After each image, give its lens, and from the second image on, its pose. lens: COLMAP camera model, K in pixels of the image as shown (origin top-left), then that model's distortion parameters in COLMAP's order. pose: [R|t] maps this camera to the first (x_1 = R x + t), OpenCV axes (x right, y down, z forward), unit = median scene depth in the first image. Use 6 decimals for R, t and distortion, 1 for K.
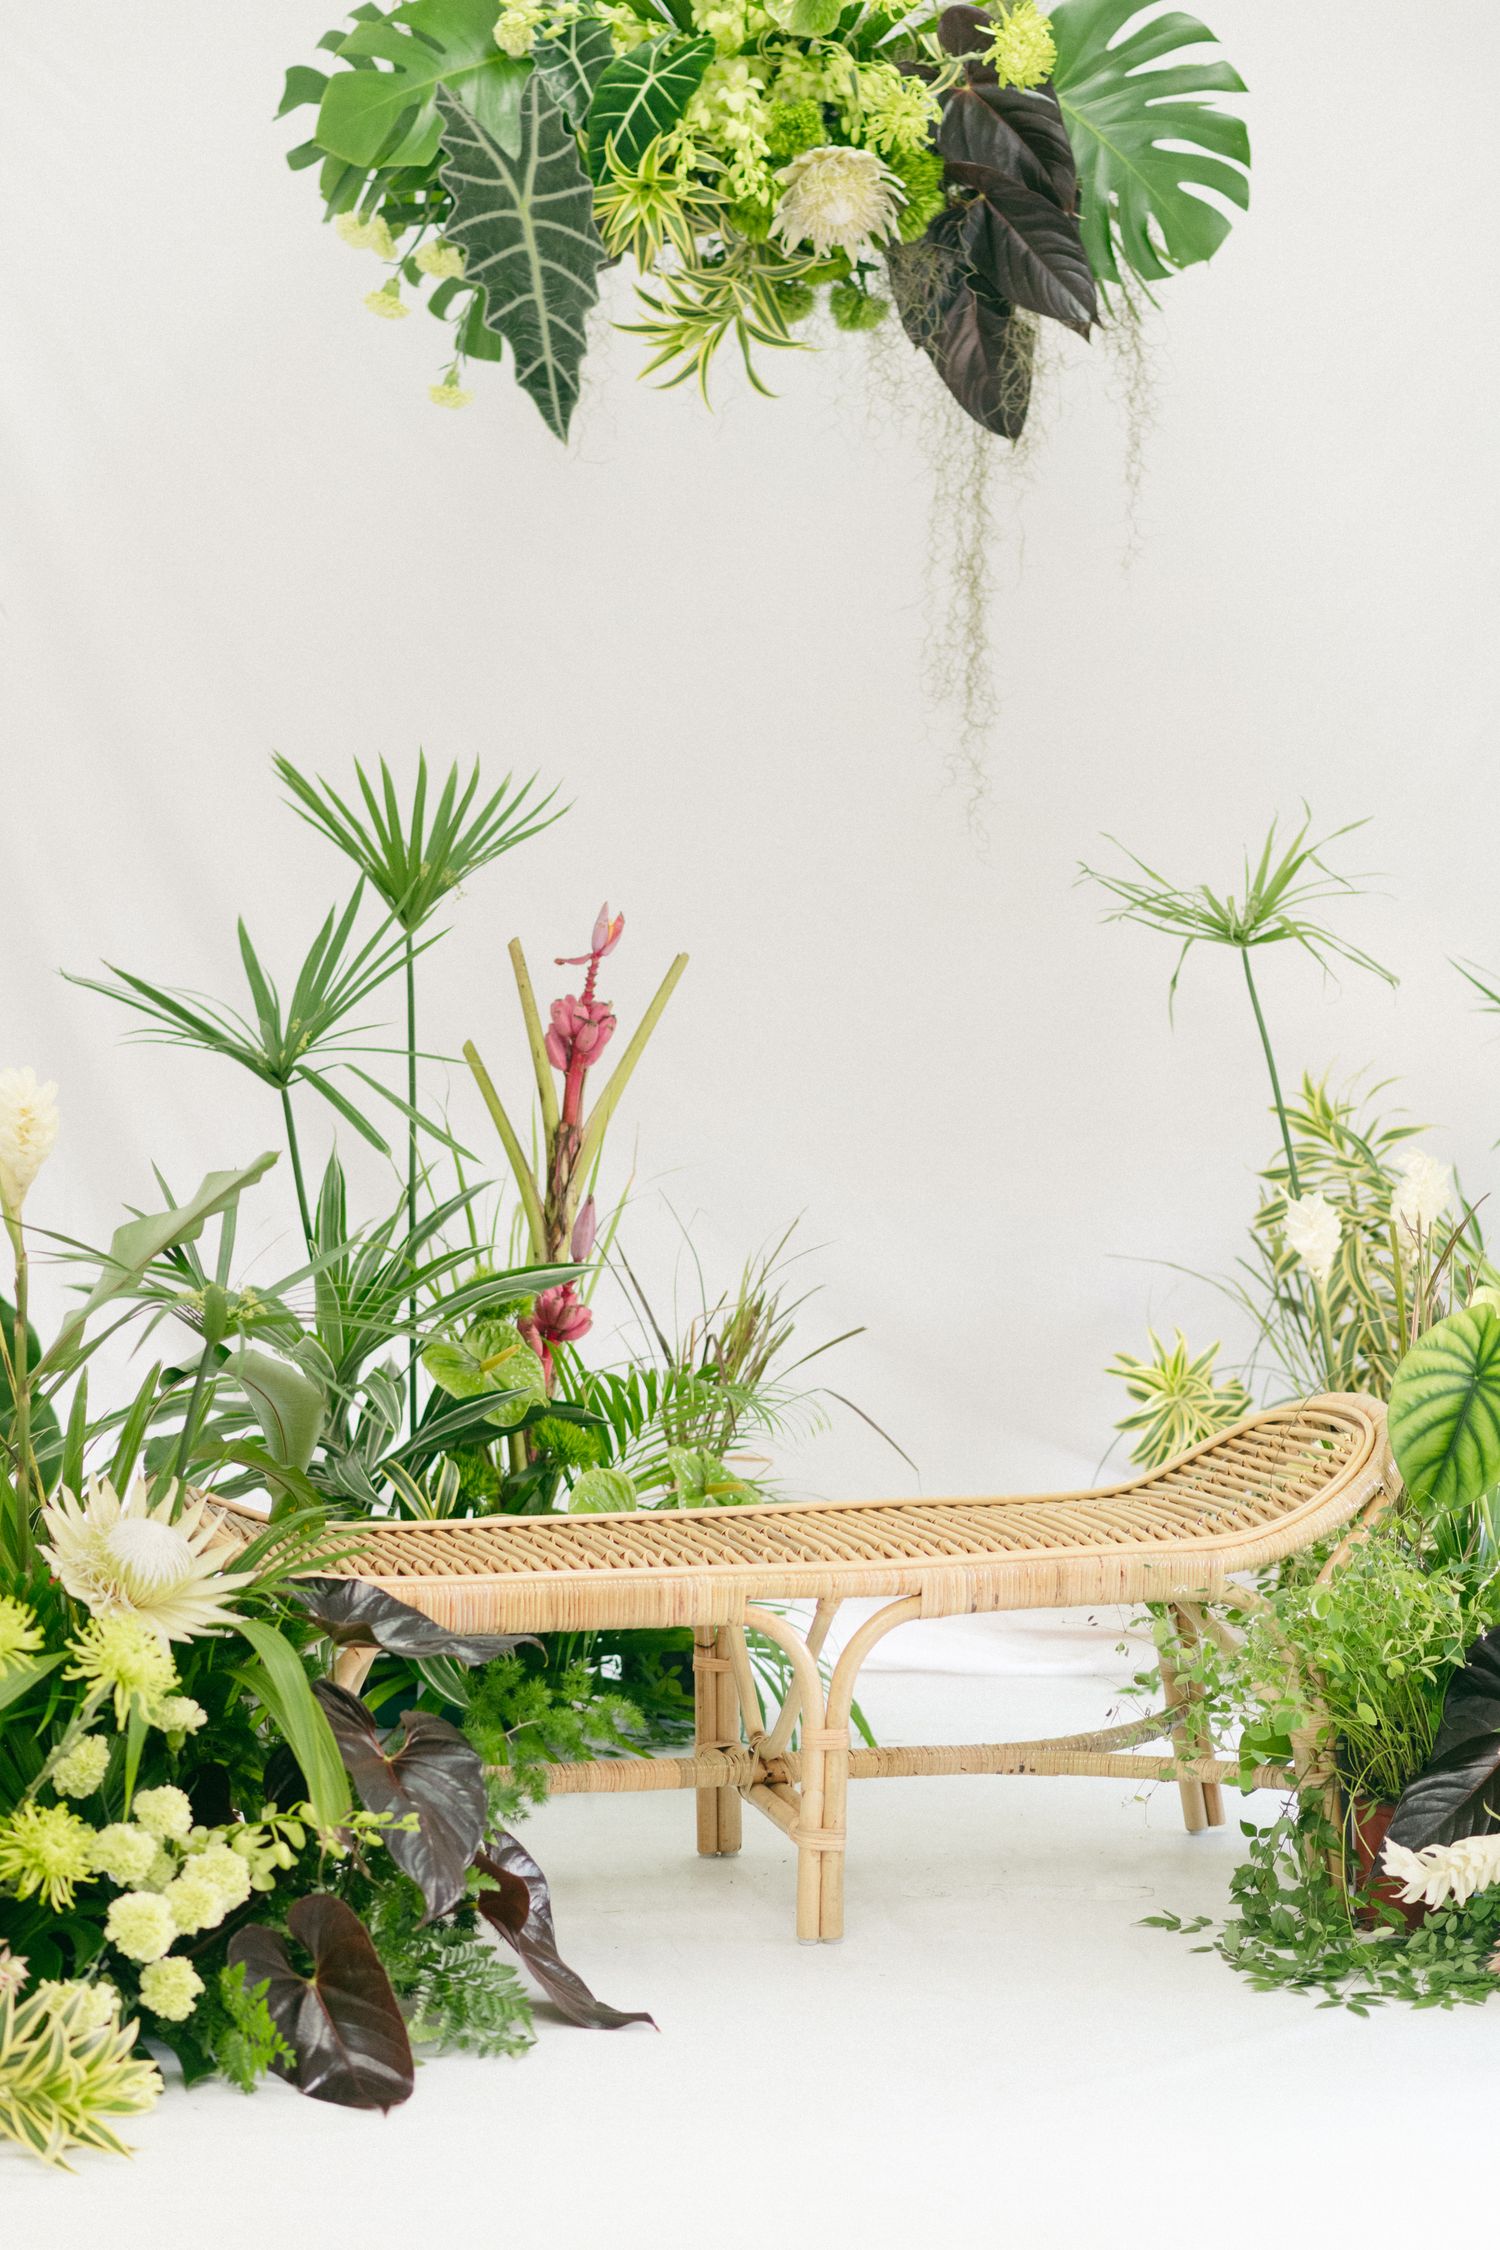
lens RADIAL K [[5328.3, 0, 750.0], [0, 5328.3, 1125.0], [0, 0, 1]] dist [0.011263, 0.181554]
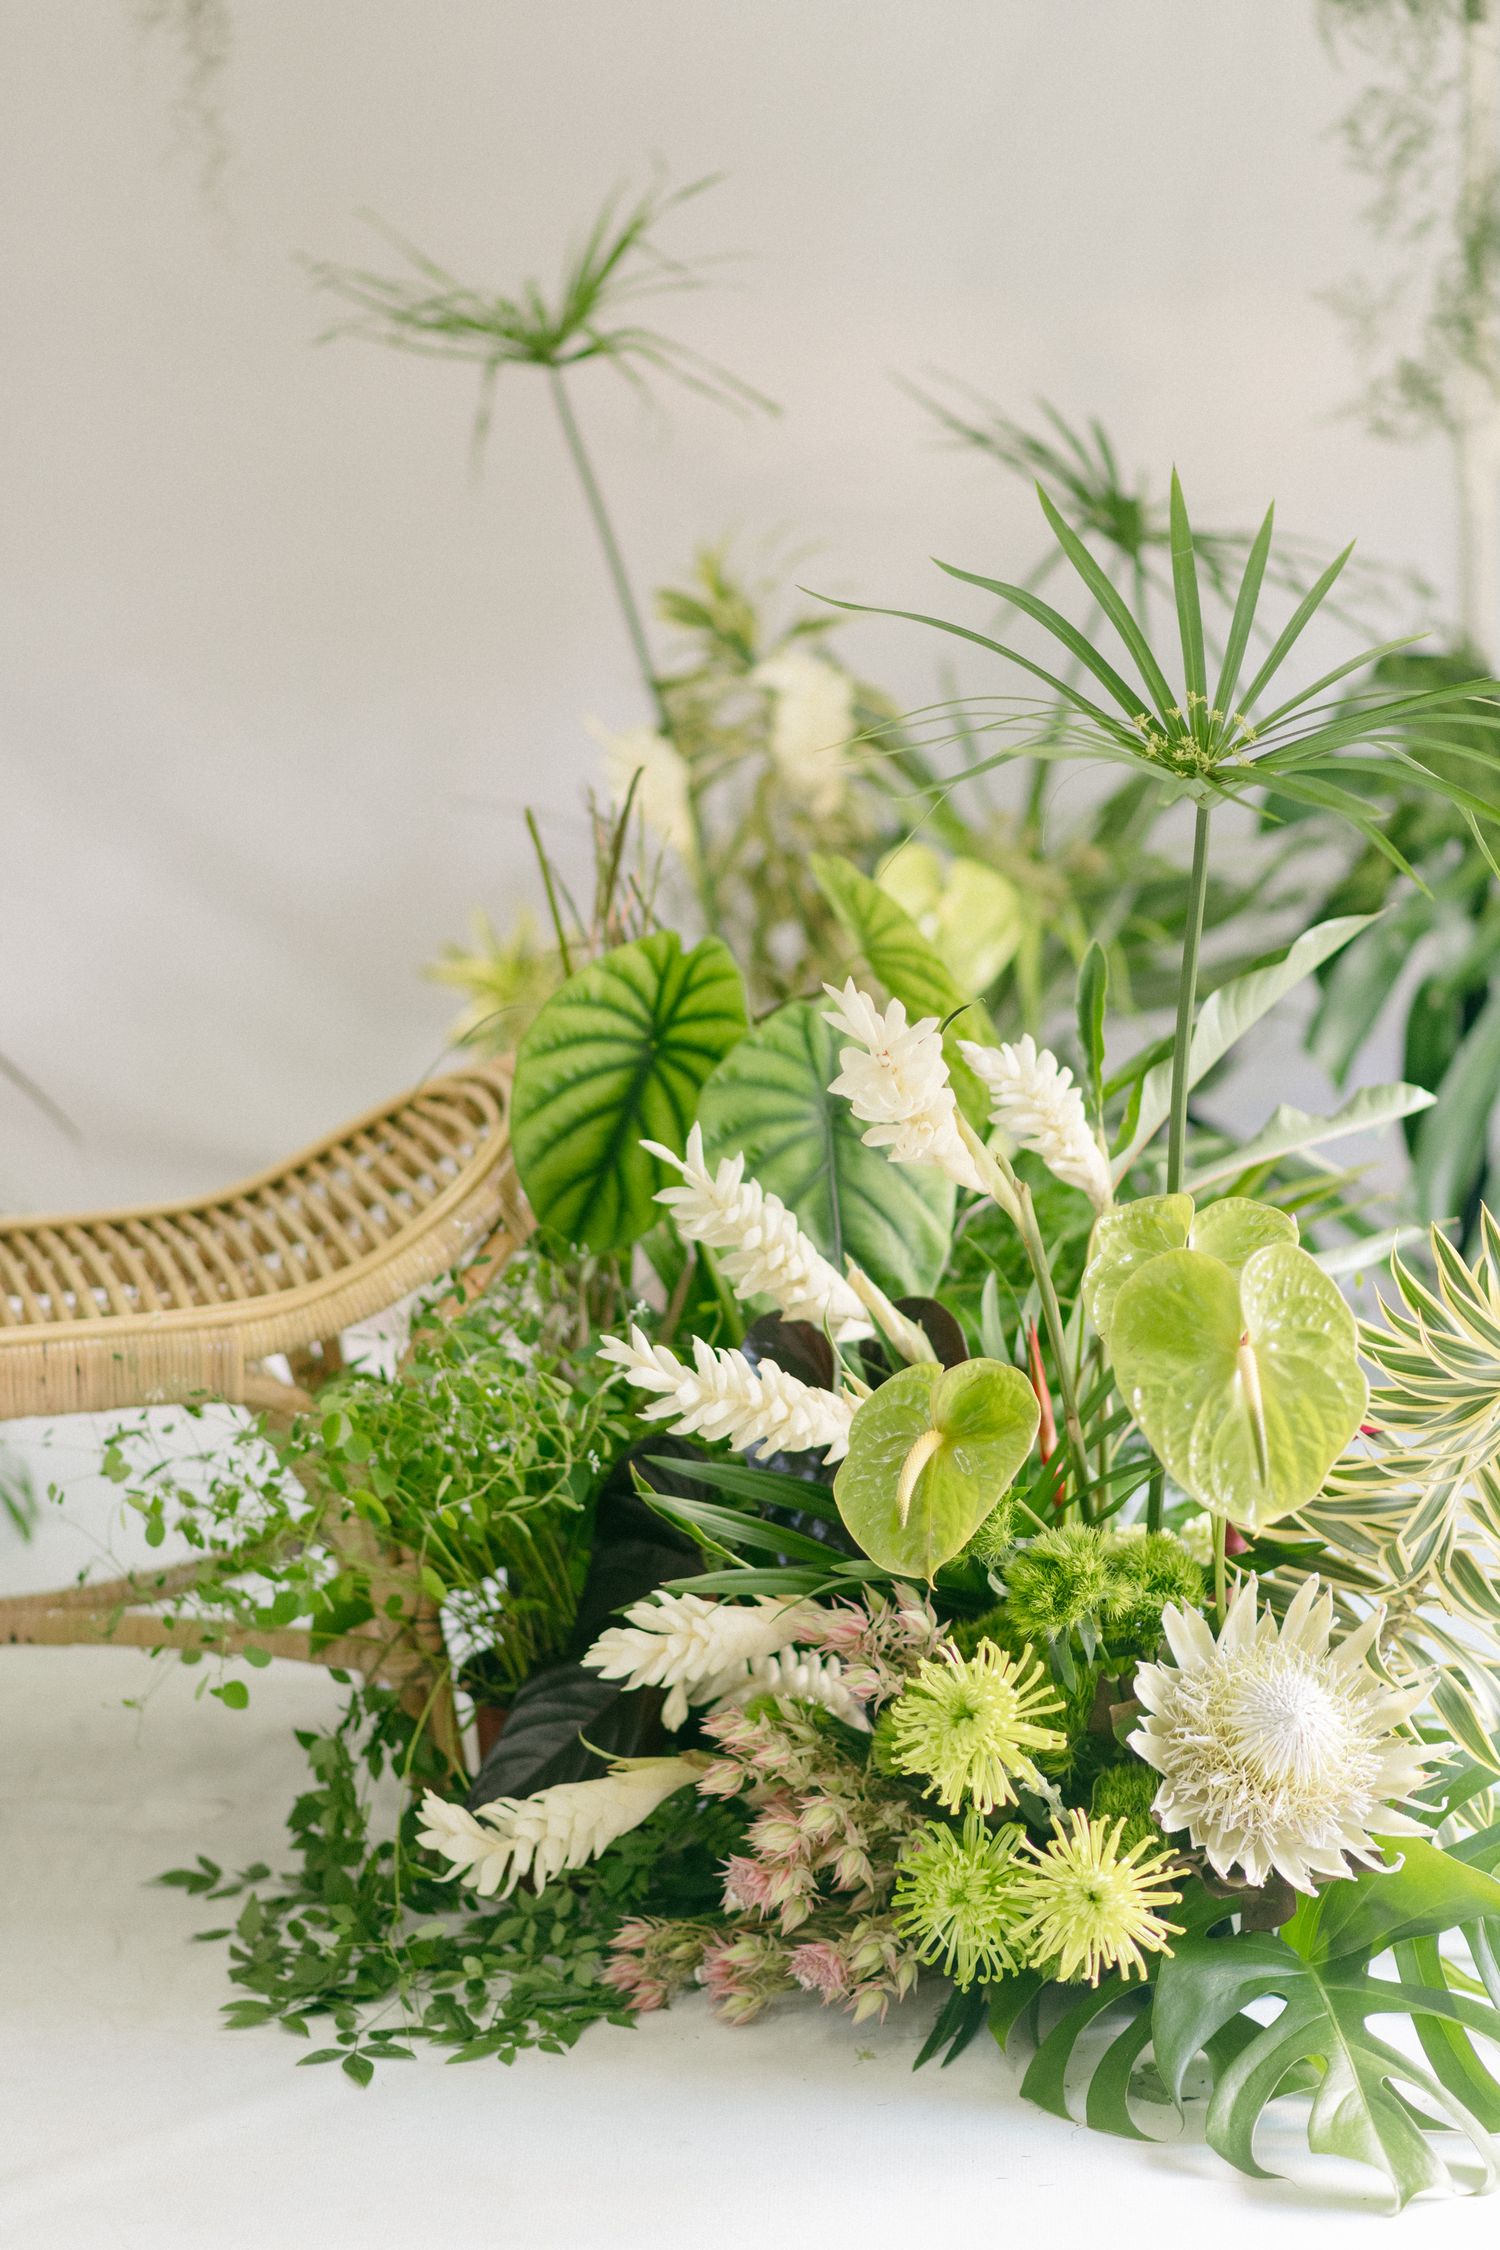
lens RADIAL K [[5476.2, 0, 750.0], [0, 5476.2, 1125.0], [0, 0, 1]] dist [0.040589, -0.588627]
pose [[0.998529, -0.023275, -0.048969, 0.192234], [0.028626, 0.993343, 0.111581, -0.018415], [0.046046, -0.112818, 0.992548, 0.355491]]
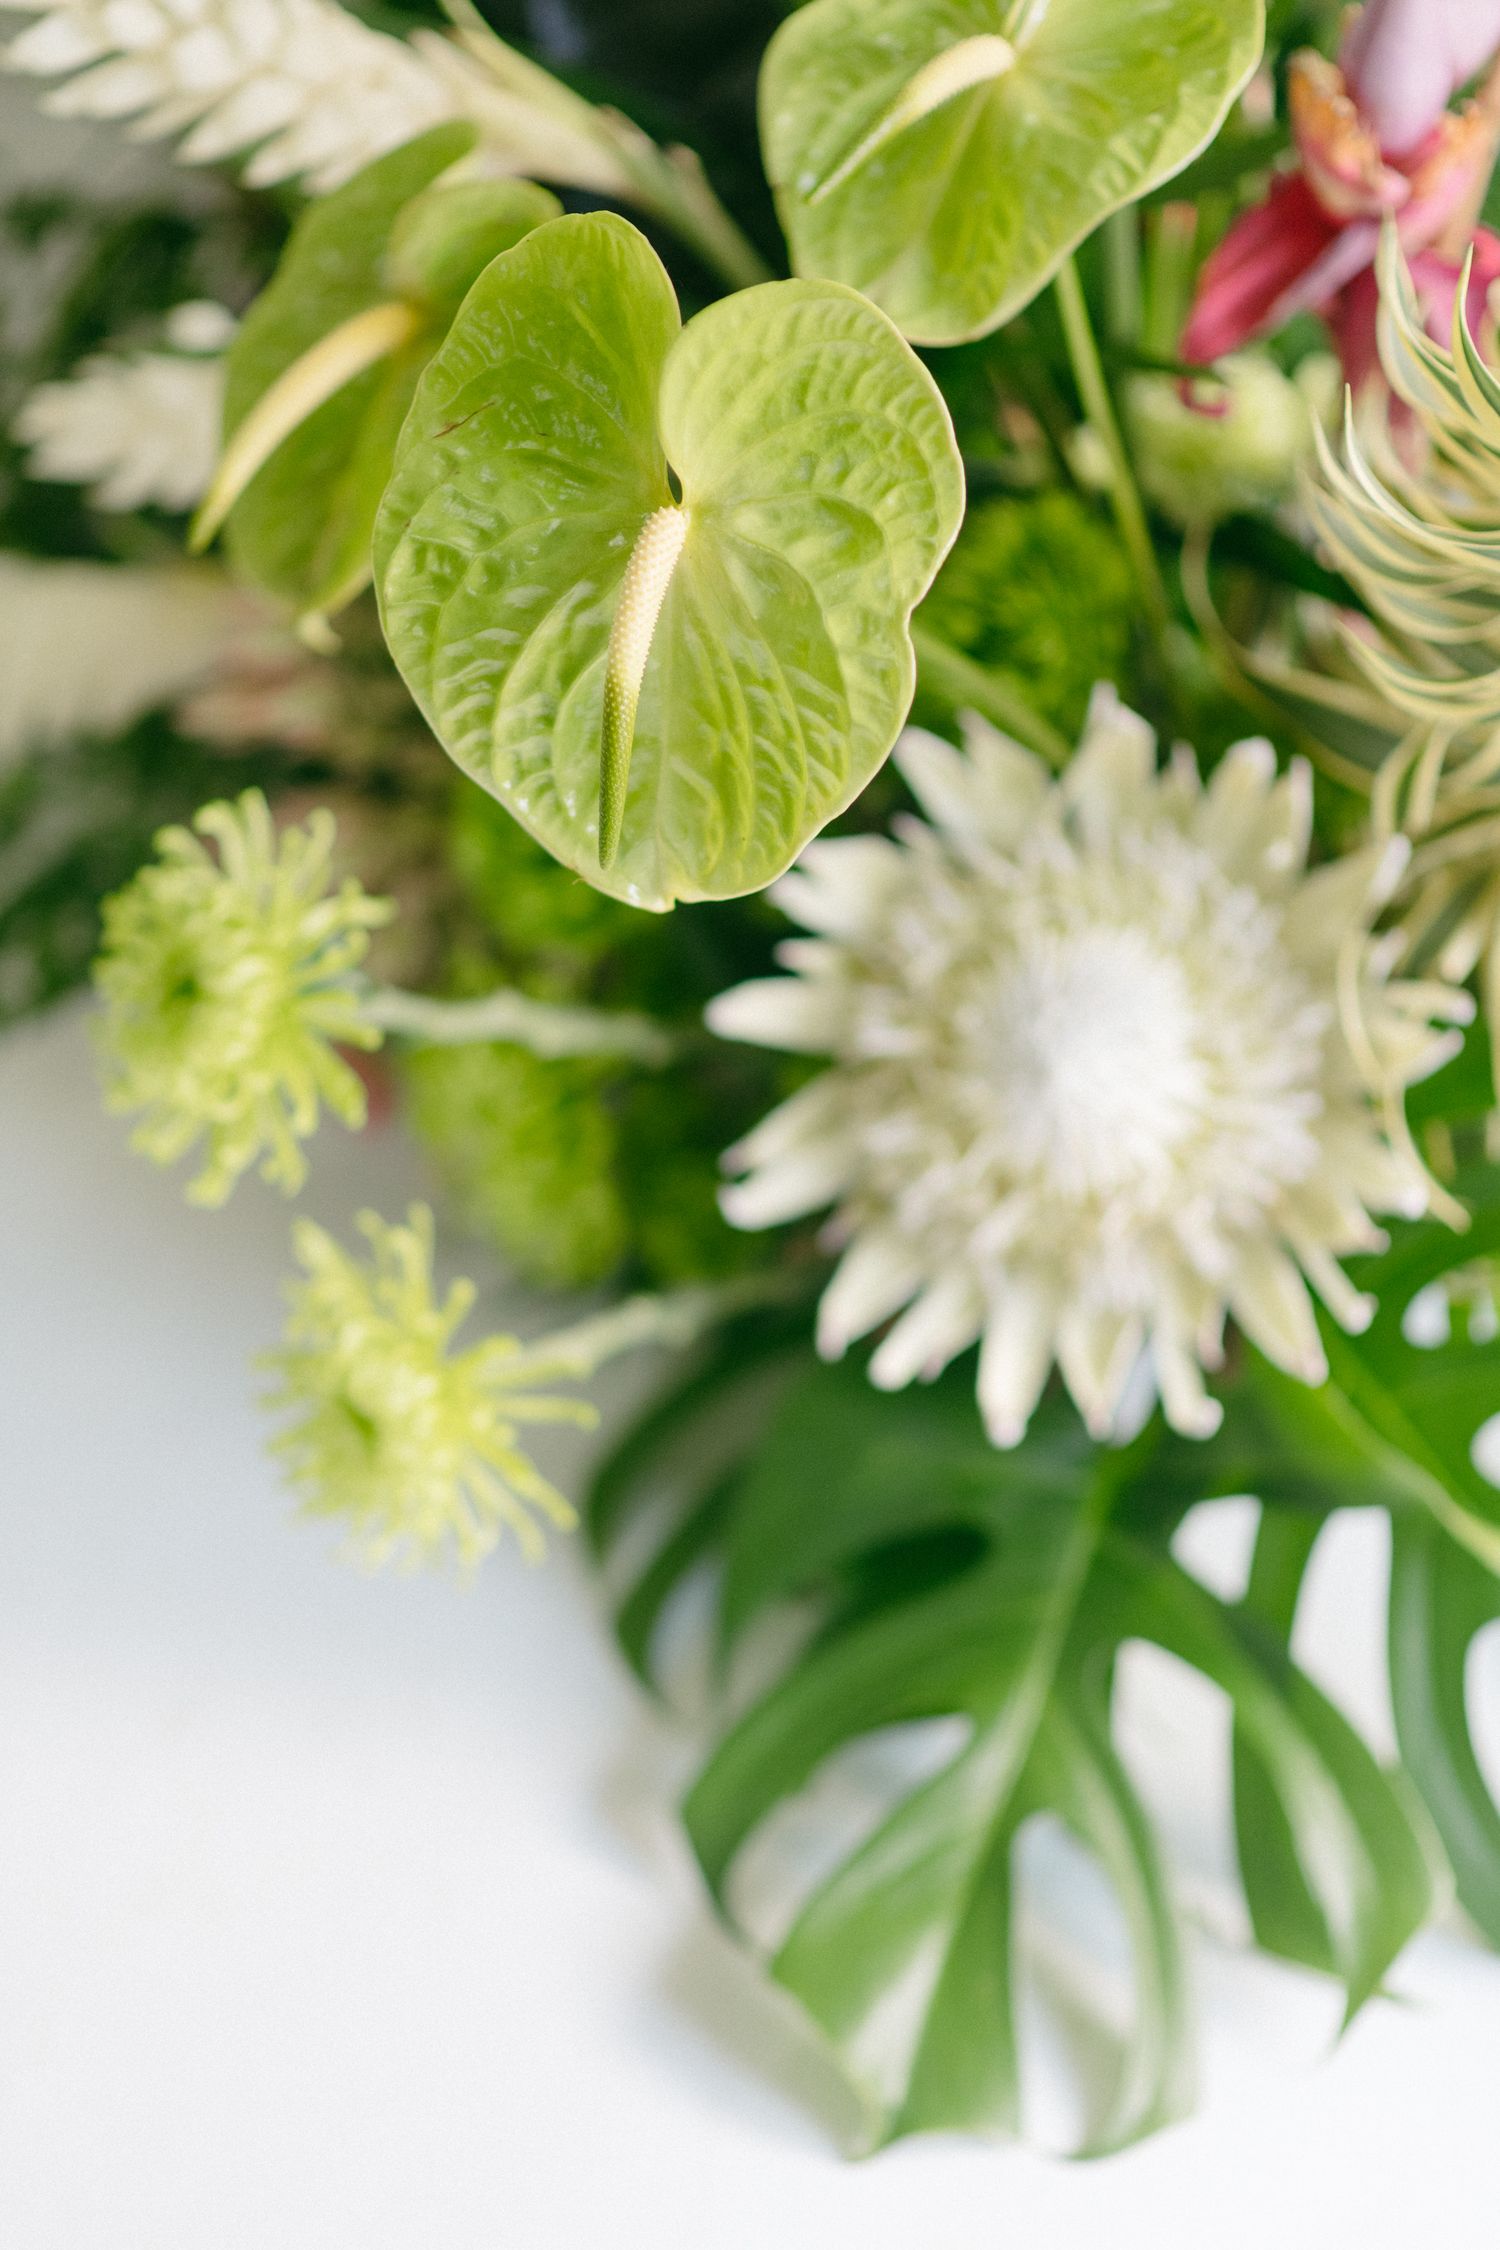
lens RADIAL K [[5476.2, 0, 750.0], [0, 5476.2, 1125.0], [0, 0, 1]] dist [0.040589, -0.588627]
pose [[0.851072, 0.327116, -0.410696, 0.327353], [-0.008587, 0.790773, 0.612049, -0.053913], [0.524979, -0.517371, 0.675814, 0.765852]]
